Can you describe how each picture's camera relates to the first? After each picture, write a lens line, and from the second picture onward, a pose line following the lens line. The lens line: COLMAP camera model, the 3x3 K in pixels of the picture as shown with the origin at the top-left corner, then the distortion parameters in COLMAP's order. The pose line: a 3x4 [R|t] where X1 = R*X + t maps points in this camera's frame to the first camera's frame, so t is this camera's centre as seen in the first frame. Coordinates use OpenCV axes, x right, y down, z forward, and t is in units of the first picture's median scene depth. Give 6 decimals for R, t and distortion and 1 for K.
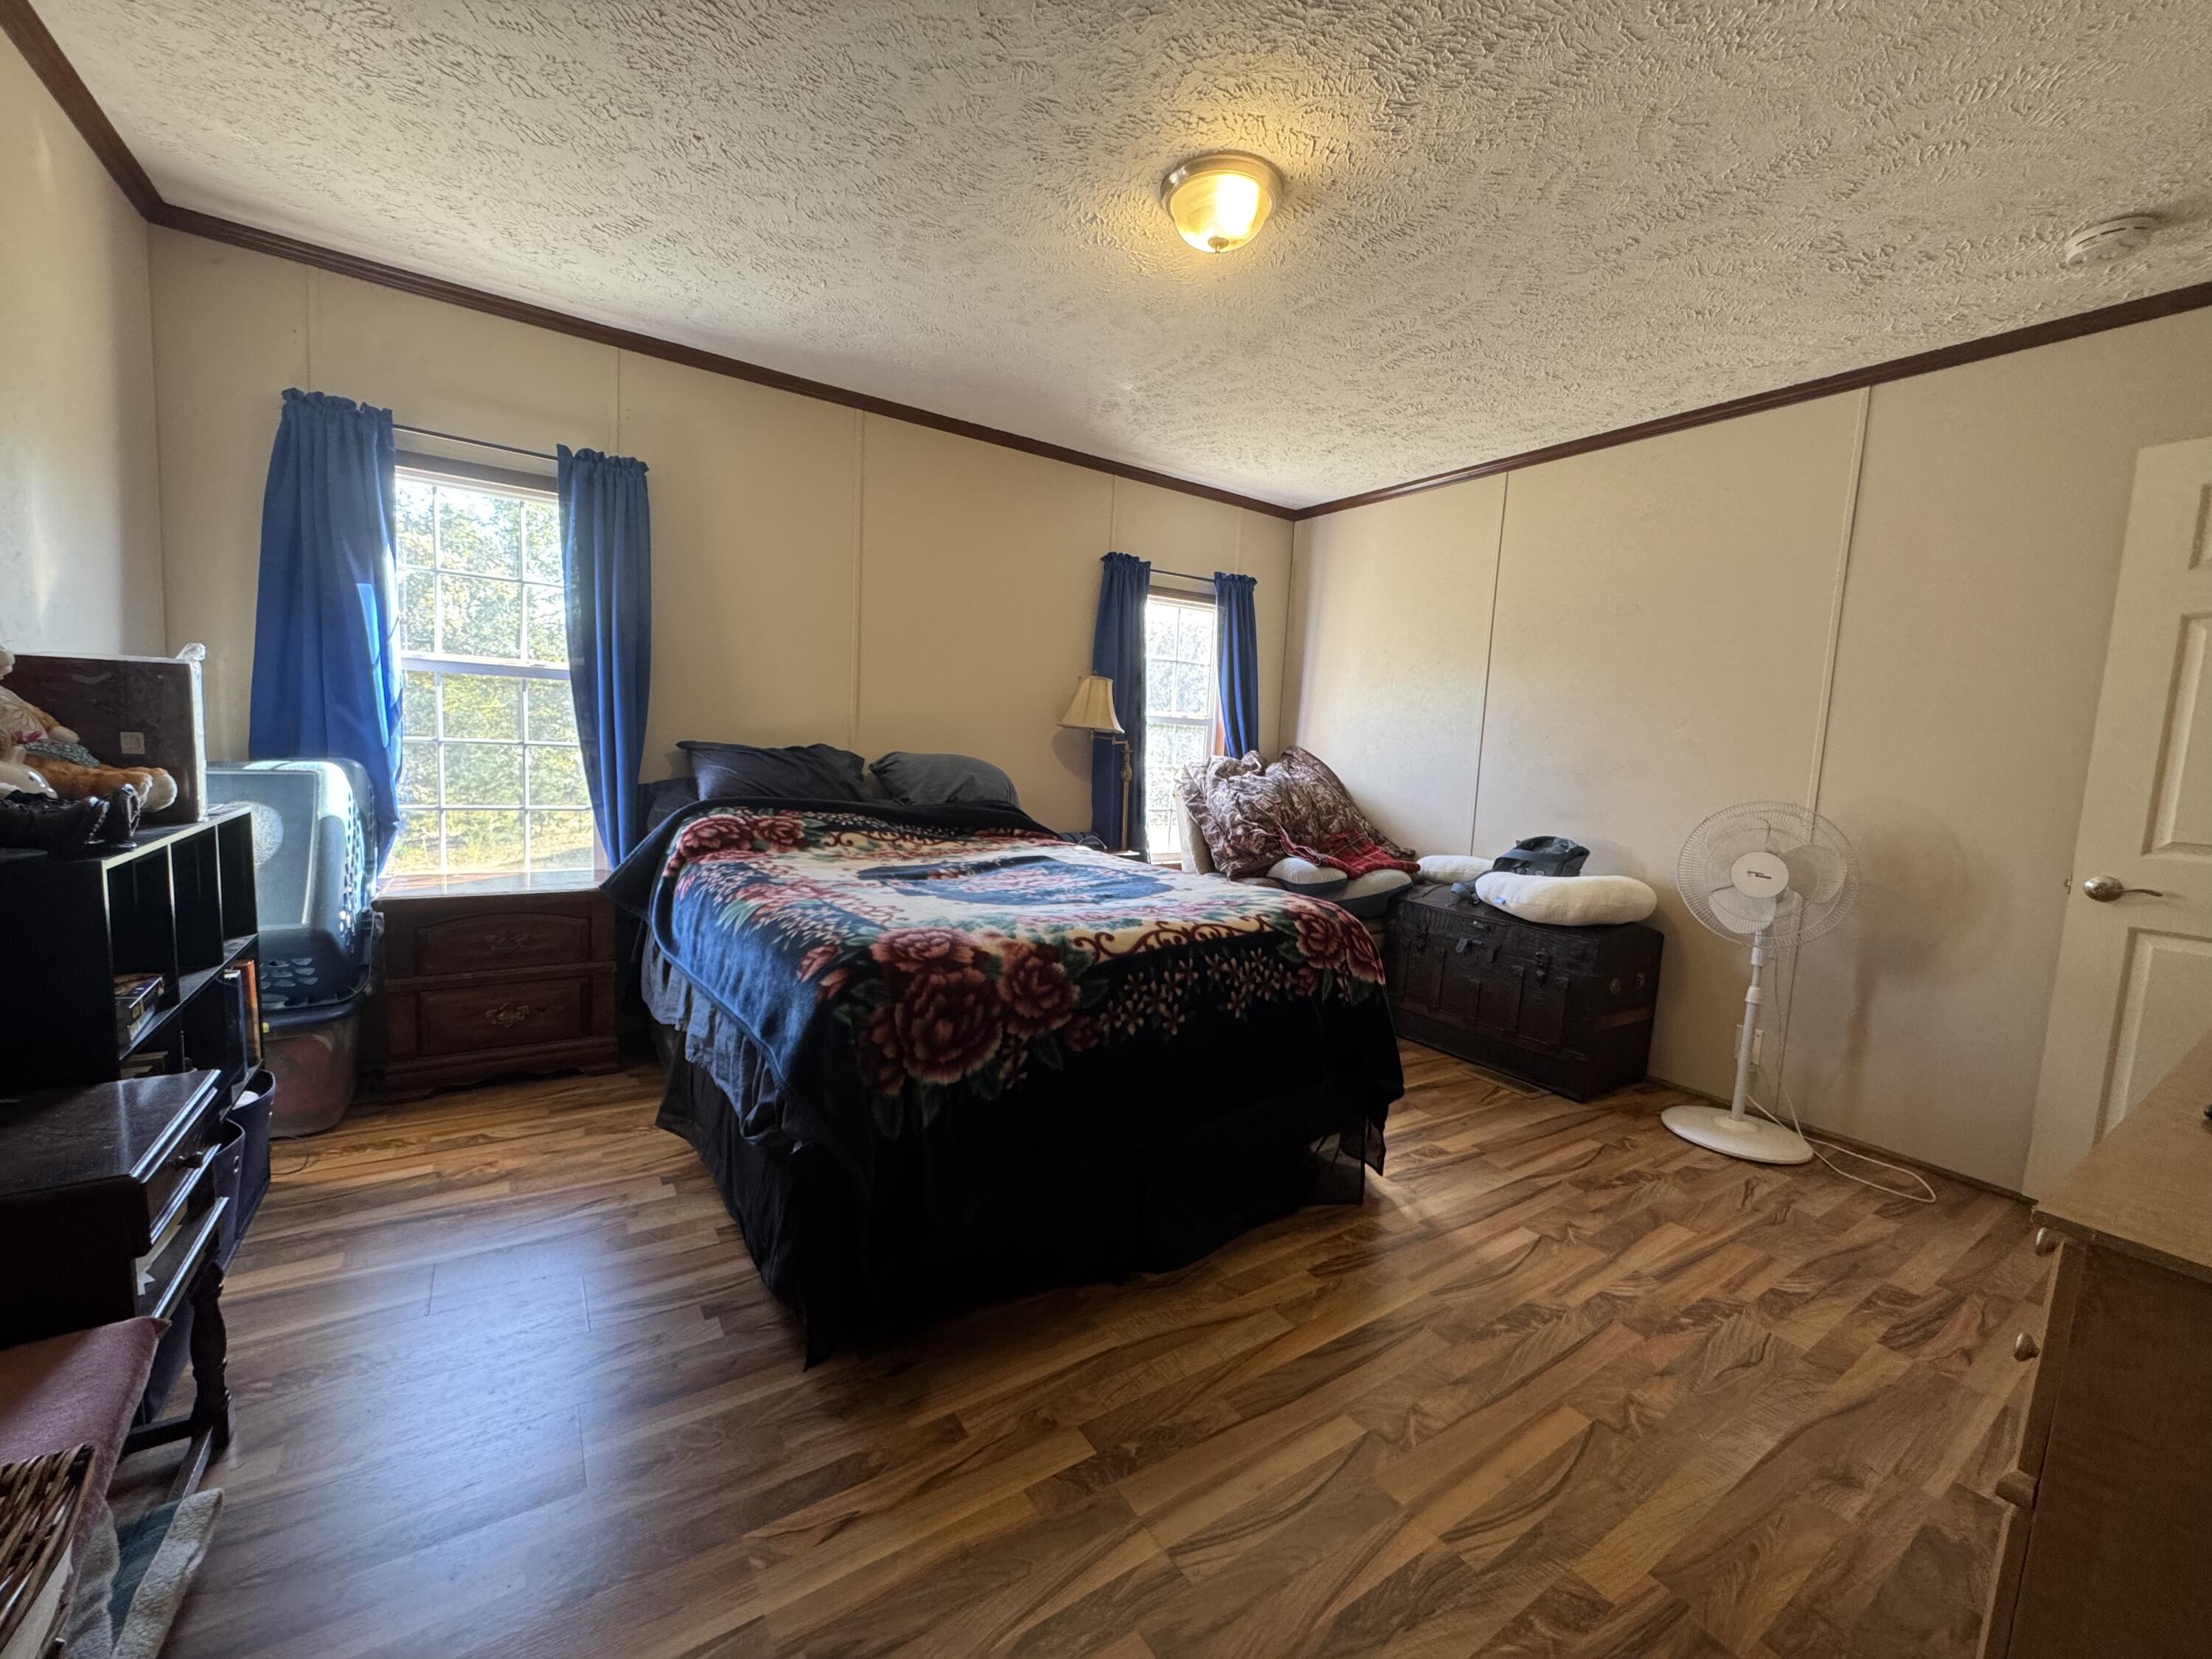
lens RADIAL K [[879.7, 0, 1105.4], [0, 879.7, 830.3], [0, 0, 1]] dist [-0.001179, -0.000133]
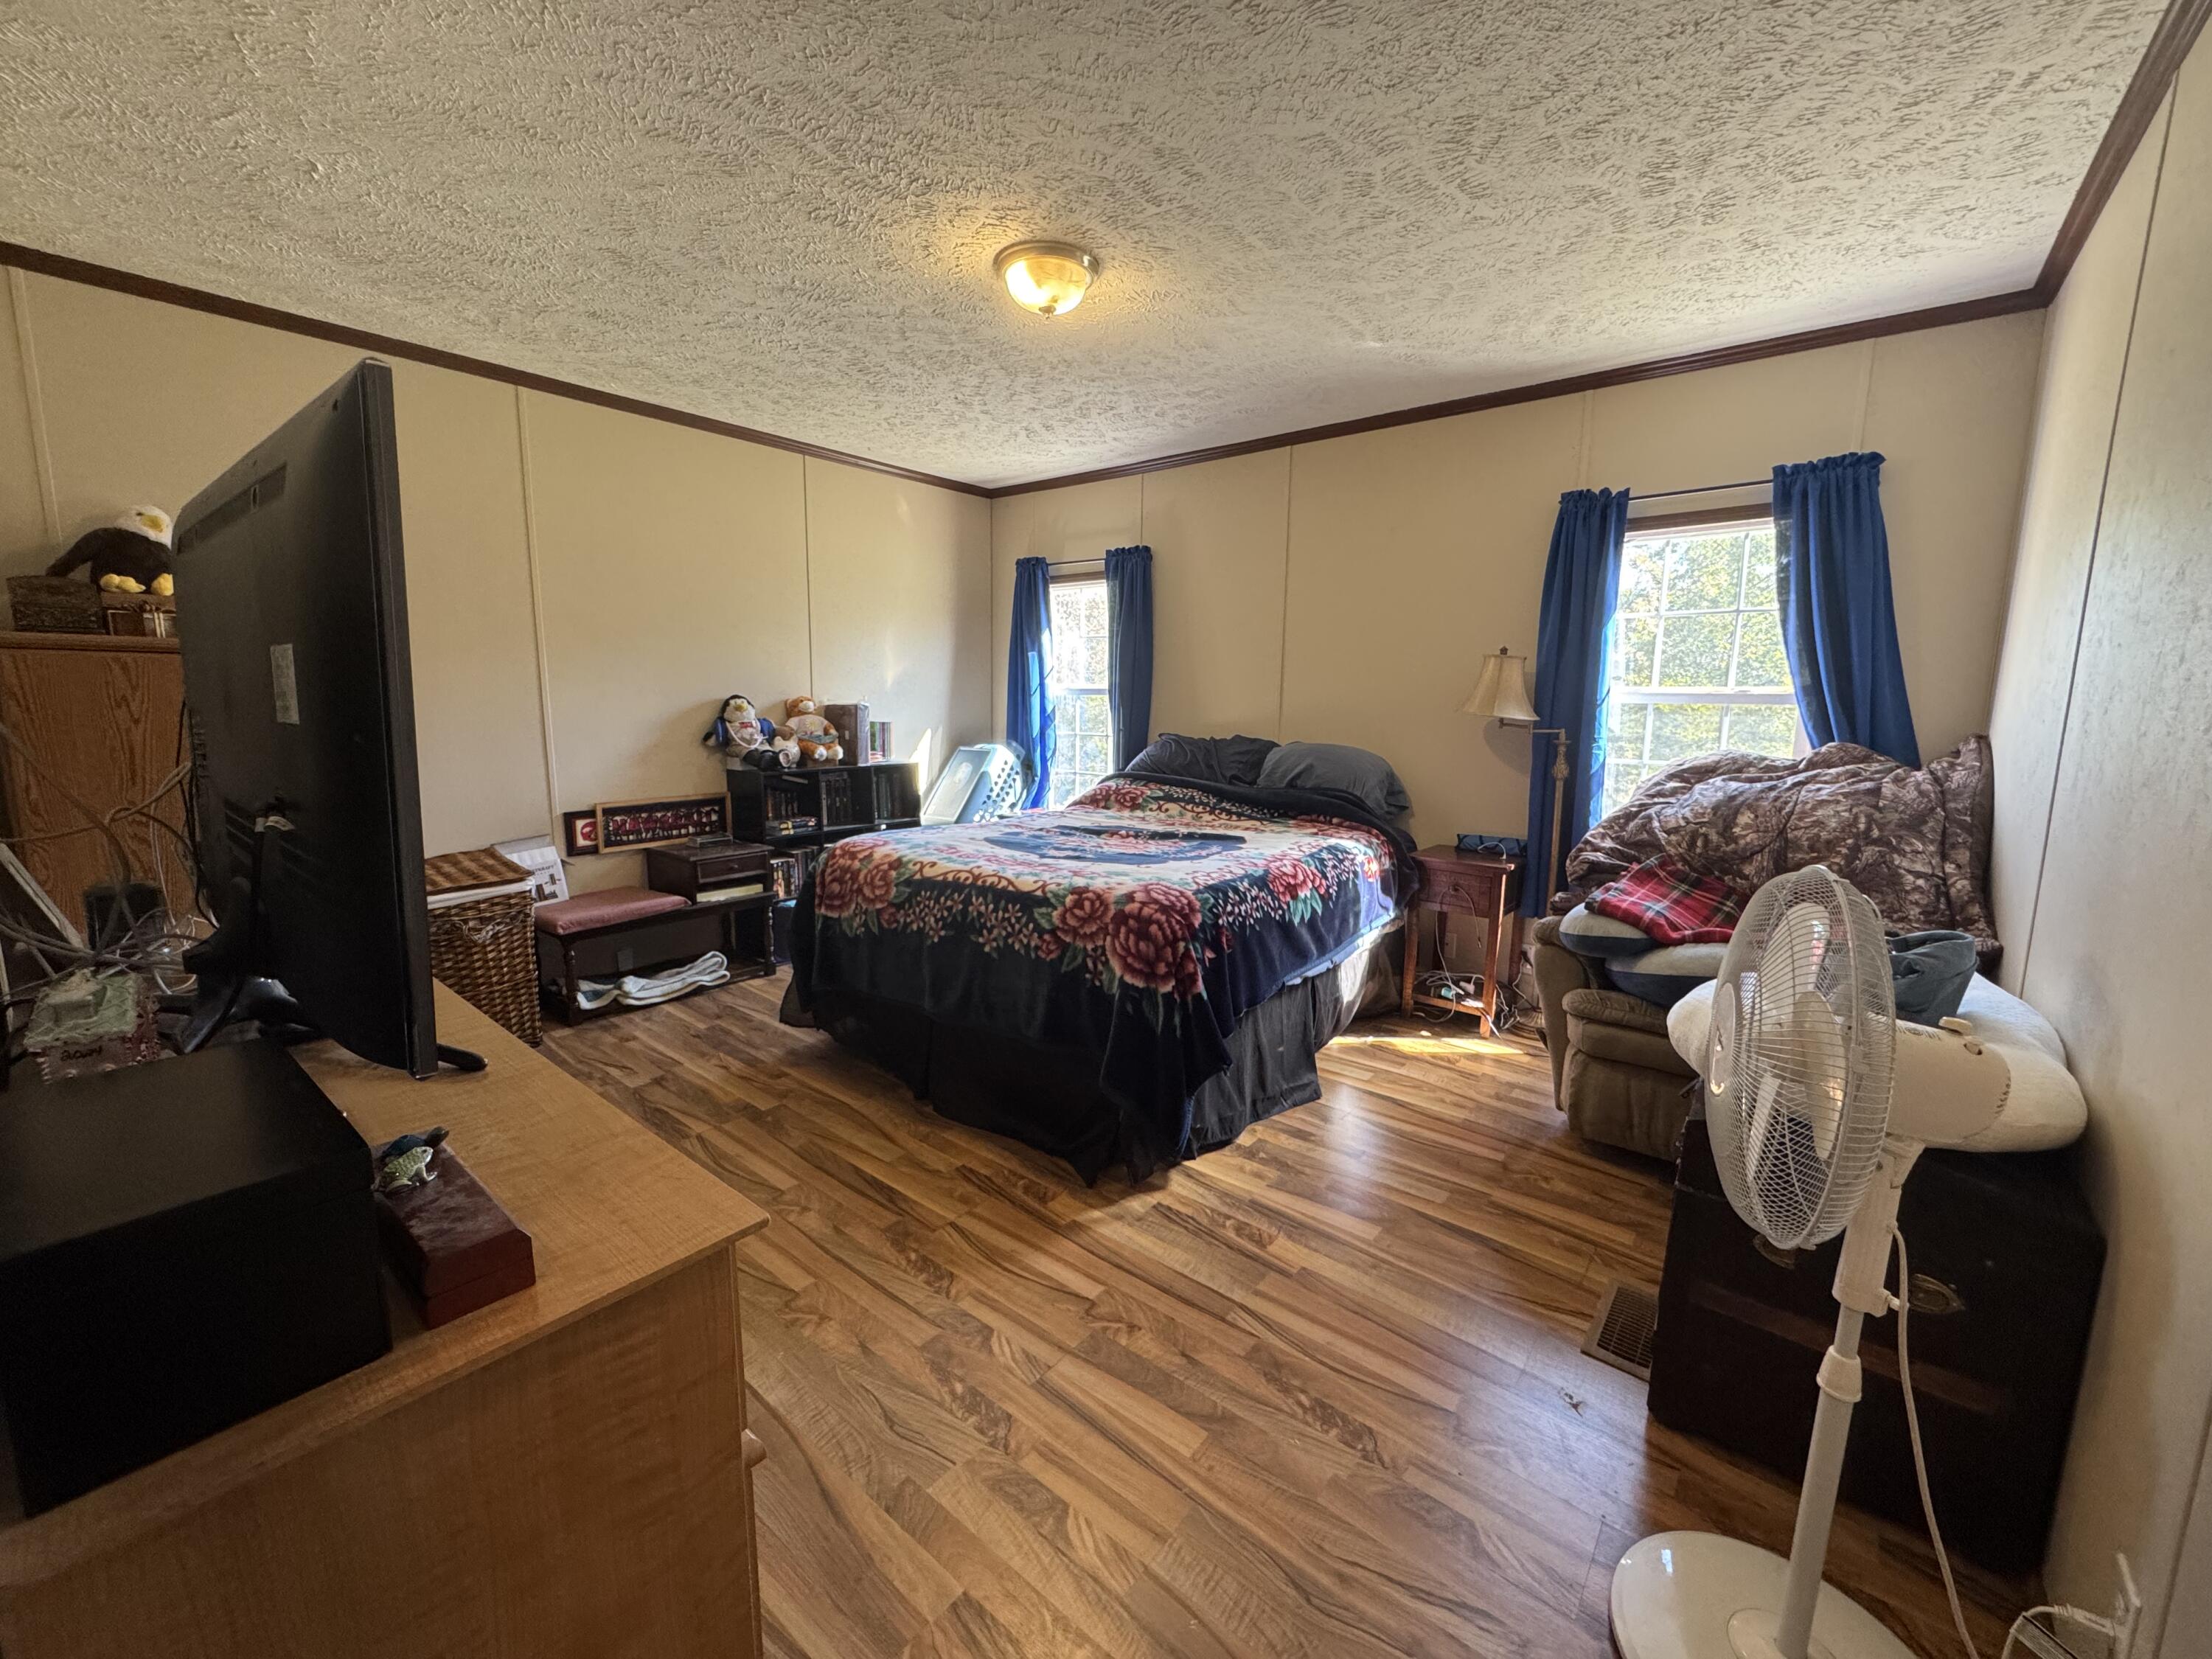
lens RADIAL K [[879.7, 0, 1105.4], [0, 879.7, 831.3], [0, 0, 1]] dist [-0.001179, -0.000133]
pose [[0.290024, 0.099552, -0.951827, 1.110838], [-0.092864, 0.992809, 0.075542, -0.053640], [0.952503, 0.066482, 0.297183, 0.631463]]
